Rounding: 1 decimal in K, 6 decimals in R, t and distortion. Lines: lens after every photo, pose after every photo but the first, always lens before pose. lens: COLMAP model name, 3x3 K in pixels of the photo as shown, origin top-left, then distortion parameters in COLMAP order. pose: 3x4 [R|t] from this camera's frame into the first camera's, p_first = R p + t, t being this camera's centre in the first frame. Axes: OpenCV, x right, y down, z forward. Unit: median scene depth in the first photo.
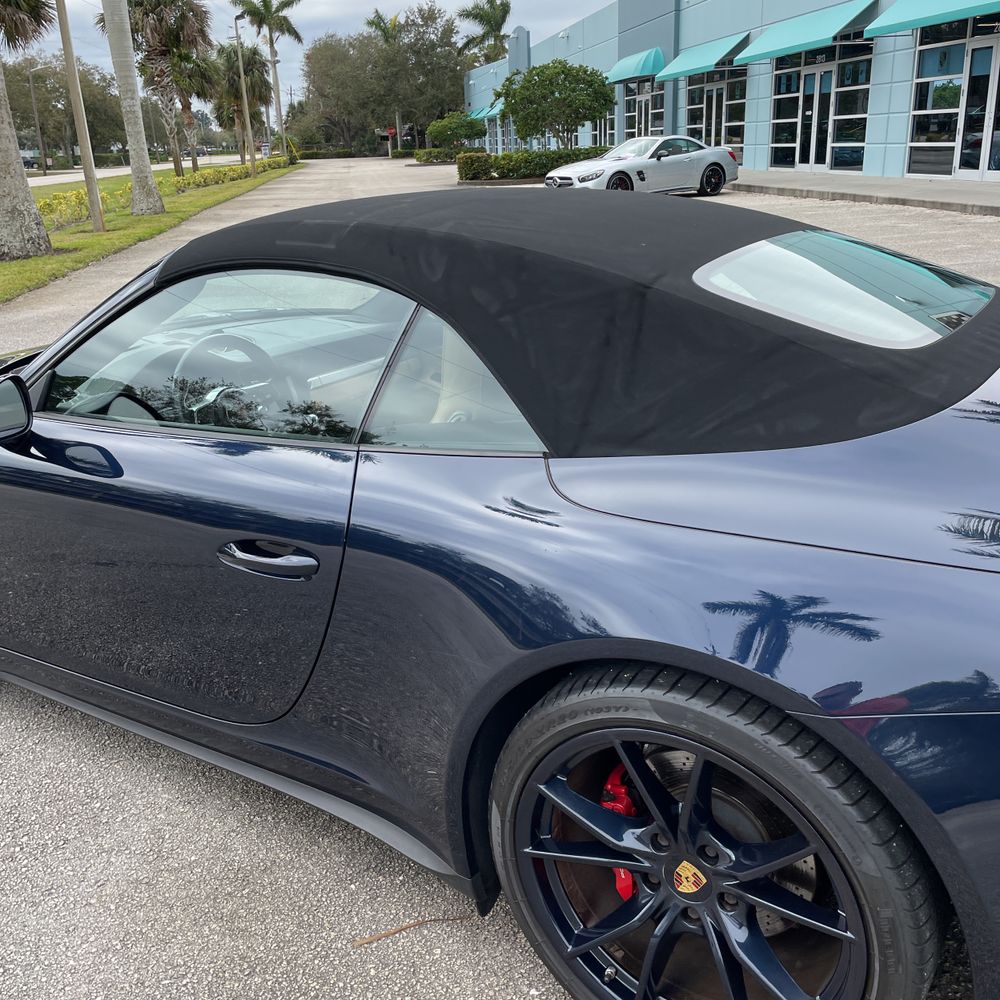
lens RADIAL K [[999.7, 0, 491.2], [0, 999.7, 522.1], [0, 0, 1]] dist [0.086479, -0.107933]
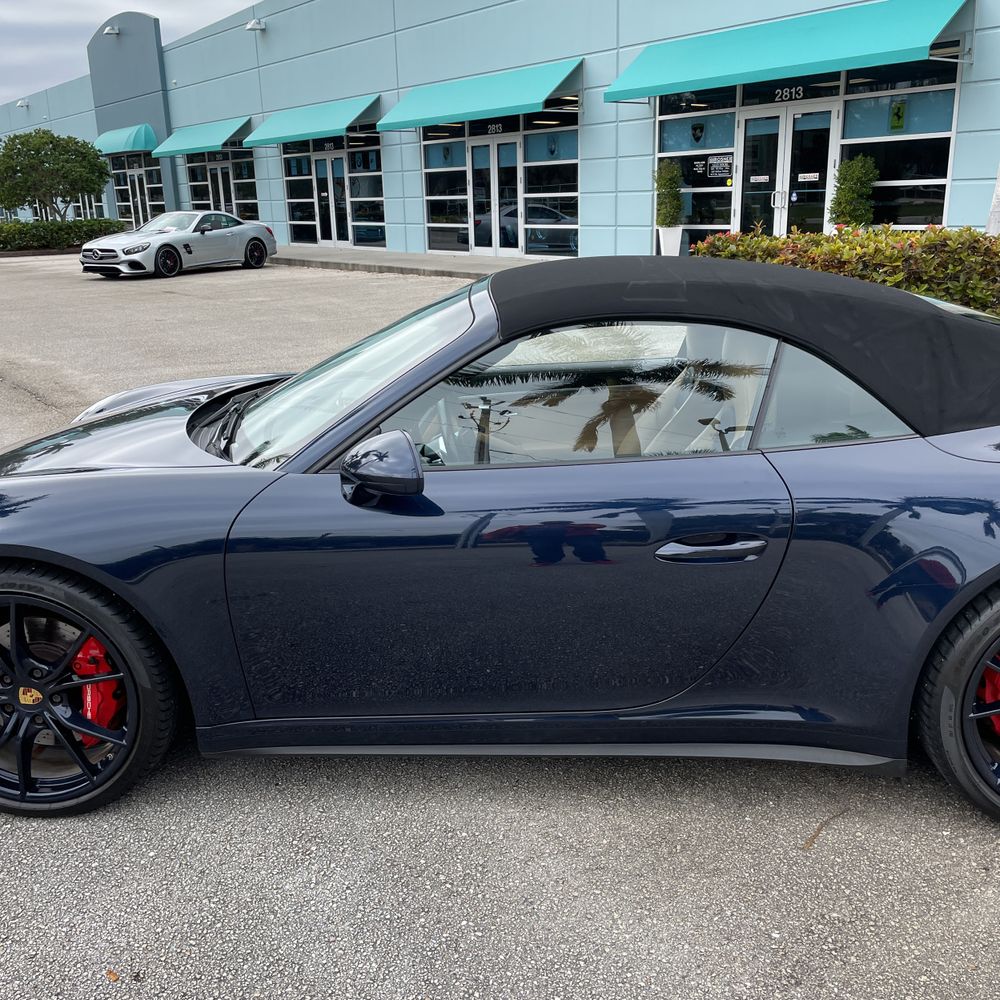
lens RADIAL K [[1002.8, 0, 500.0], [0, 1002.8, 500.0], [0, 0, 1]] dist [0.080617, -0.093539]
pose [[0.874608, -0.116508, 0.470623, -0.077714], [0.157295, 0.986378, -0.048129, -0.000107], [-0.458605, 0.116121, 0.881021, 0.001497]]
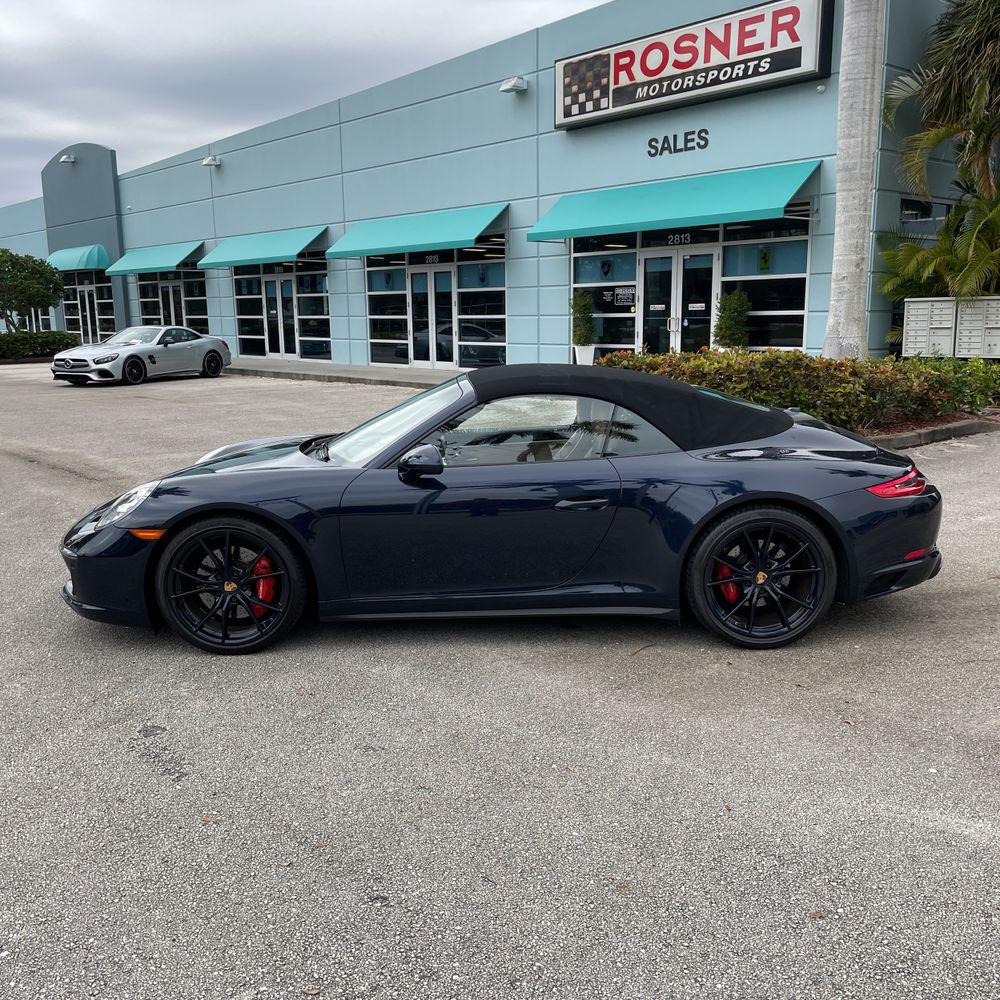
lens RADIAL K [[999.7, 0, 491.2], [0, 999.7, 522.1], [0, 0, 1]] dist [0.086479, -0.107933]
pose [[0.842271, -0.074832, 0.533835, -0.133149], [0.165444, 0.978408, -0.123882, 0.027136], [-0.513038, 0.192662, 0.836465, -0.073764]]
